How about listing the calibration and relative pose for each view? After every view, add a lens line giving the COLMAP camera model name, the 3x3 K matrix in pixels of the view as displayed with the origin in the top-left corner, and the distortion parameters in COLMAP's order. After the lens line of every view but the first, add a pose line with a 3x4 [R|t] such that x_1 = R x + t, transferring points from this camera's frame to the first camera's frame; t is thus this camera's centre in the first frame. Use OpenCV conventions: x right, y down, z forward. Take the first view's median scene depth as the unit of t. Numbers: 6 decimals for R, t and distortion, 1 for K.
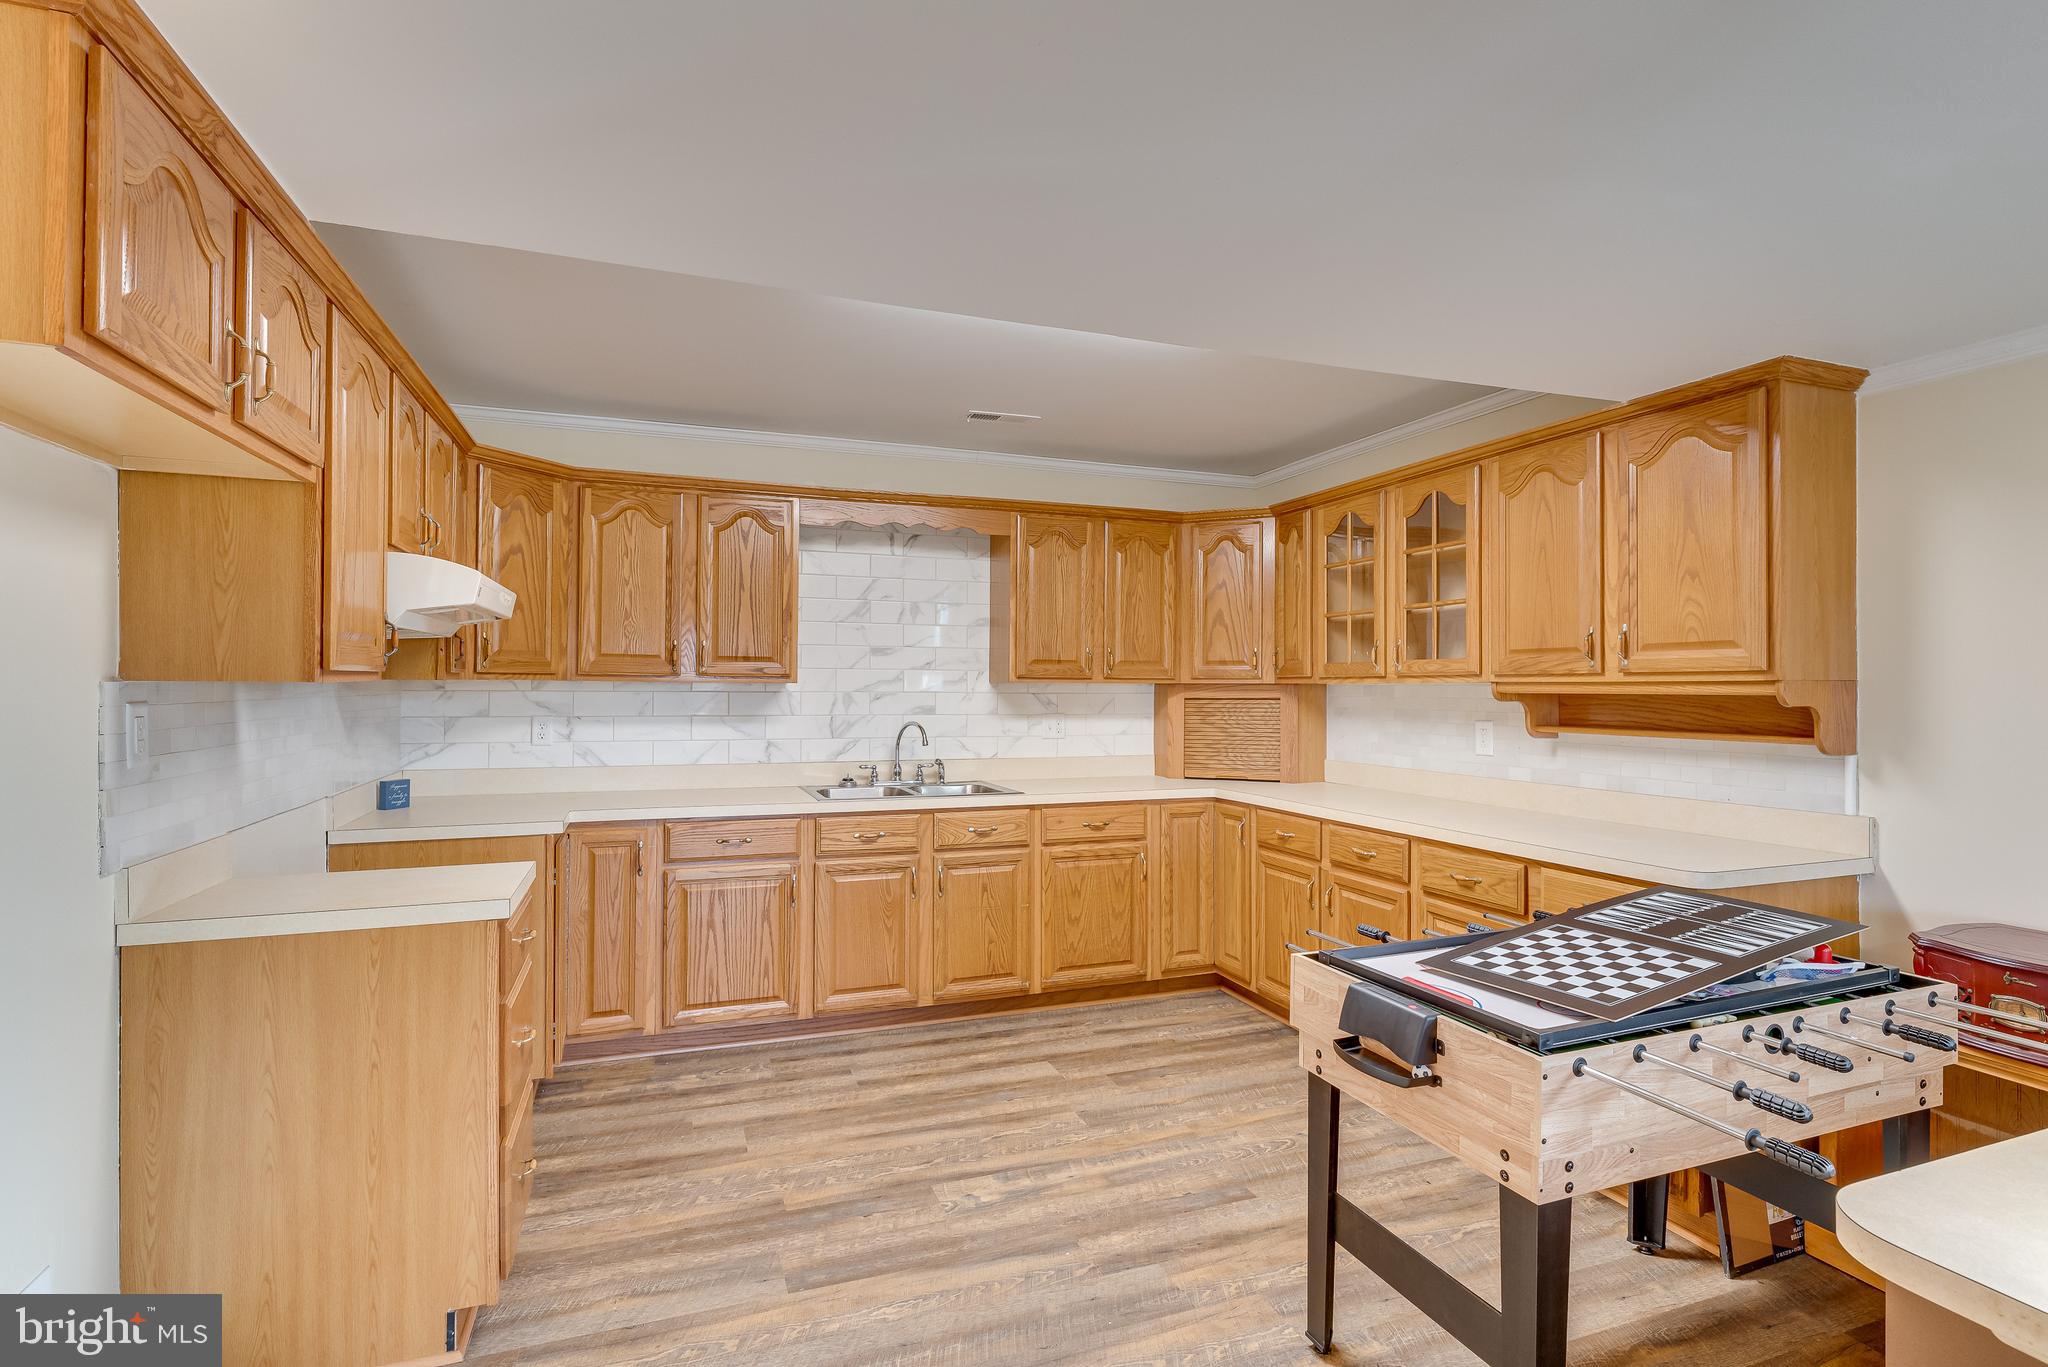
lens RADIAL K [[995.7, 0, 1031.9], [0, 995.7, 679.0], [0, 0, 1]] dist [0.000651, -0.000804]
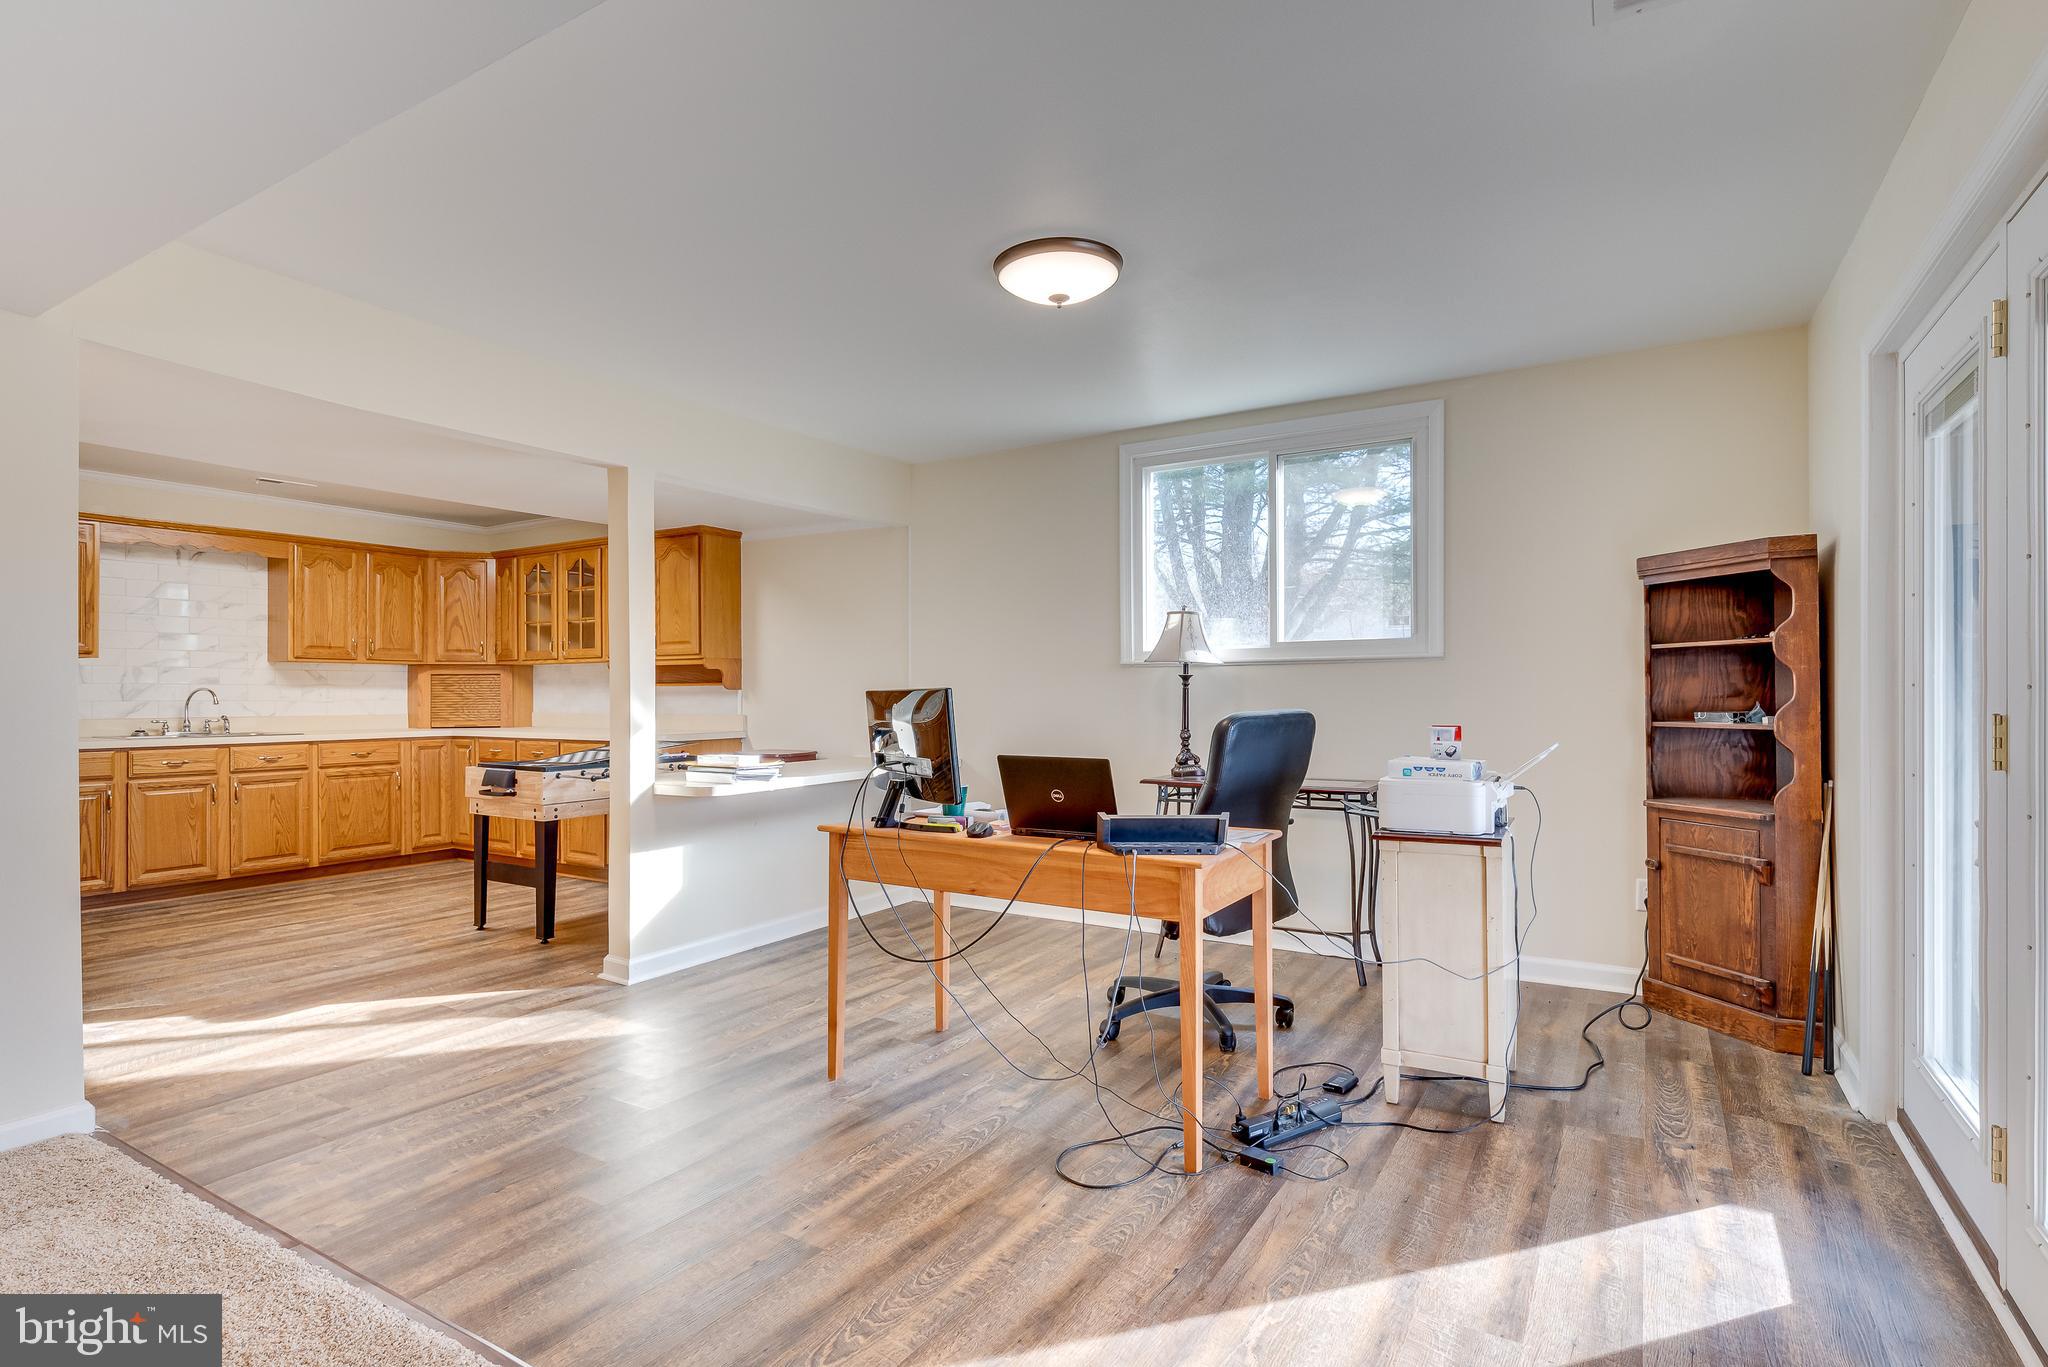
lens RADIAL K [[995.7, 0, 1028.1], [0, 995.7, 691.9], [0, 0, 1]] dist [0.000651, -0.000804]
pose [[0.786276, -0.005448, 0.617851, -0.079009], [0.000237, 0.999964, 0.008515, 0.039971], [-0.617875, -0.006549, 0.786249, -0.879396]]
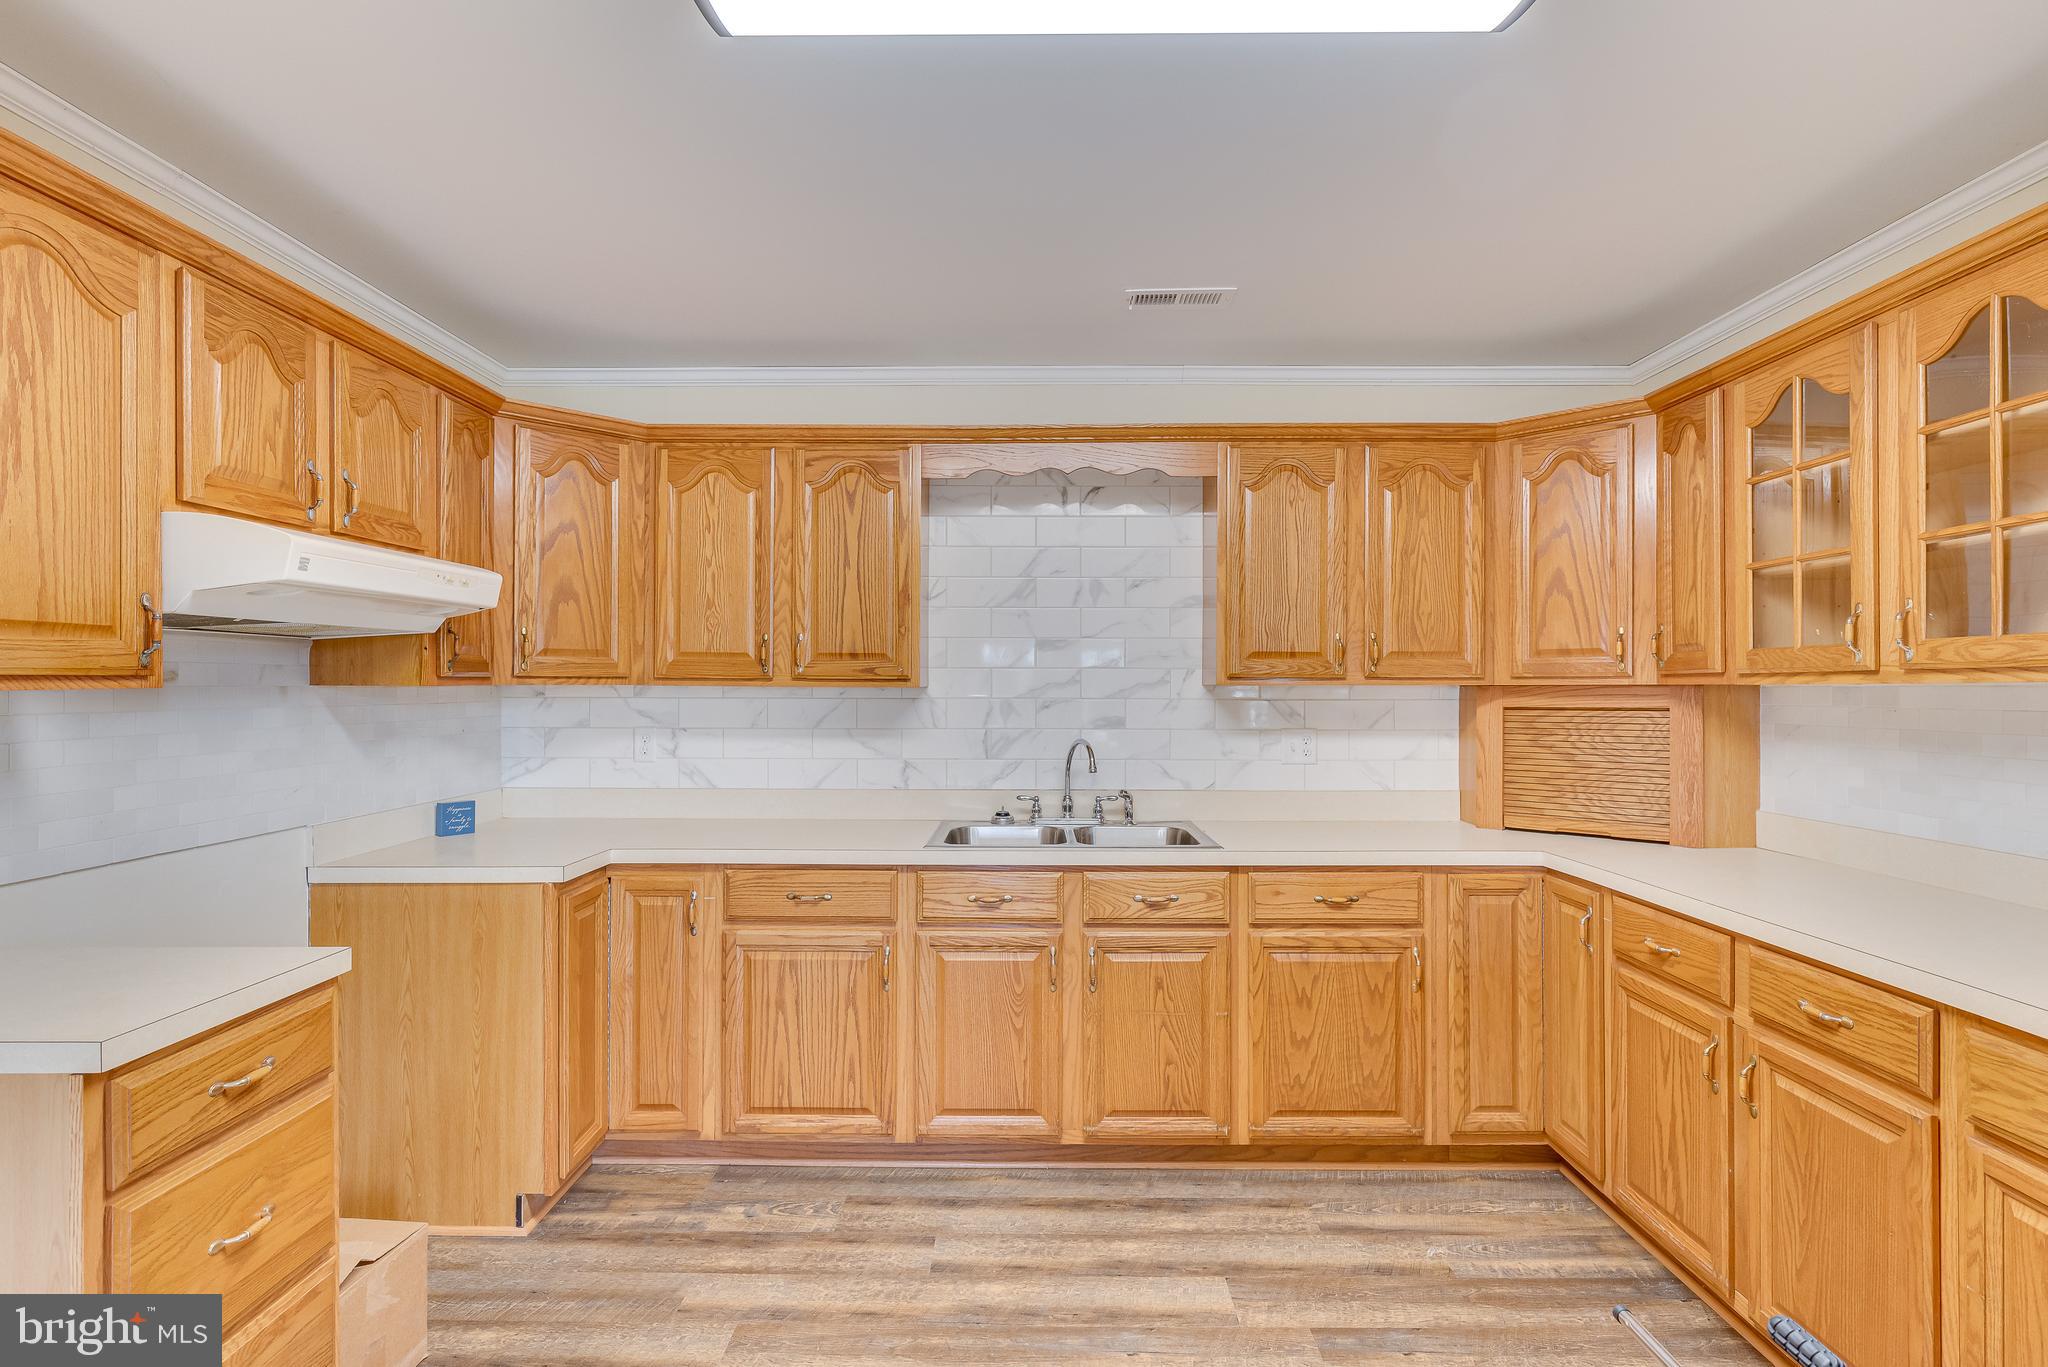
lens RADIAL K [[995.7, 0, 1034.7], [0, 995.7, 683.7], [0, 0, 1]] dist [0.000651, -0.000804]
pose [[0.932311, -0.005187, -0.361619, 0.123345], [0.006044, 0.999981, 0.001240, 0.001024], [0.361606, -0.003342, 0.932325, 0.329260]]
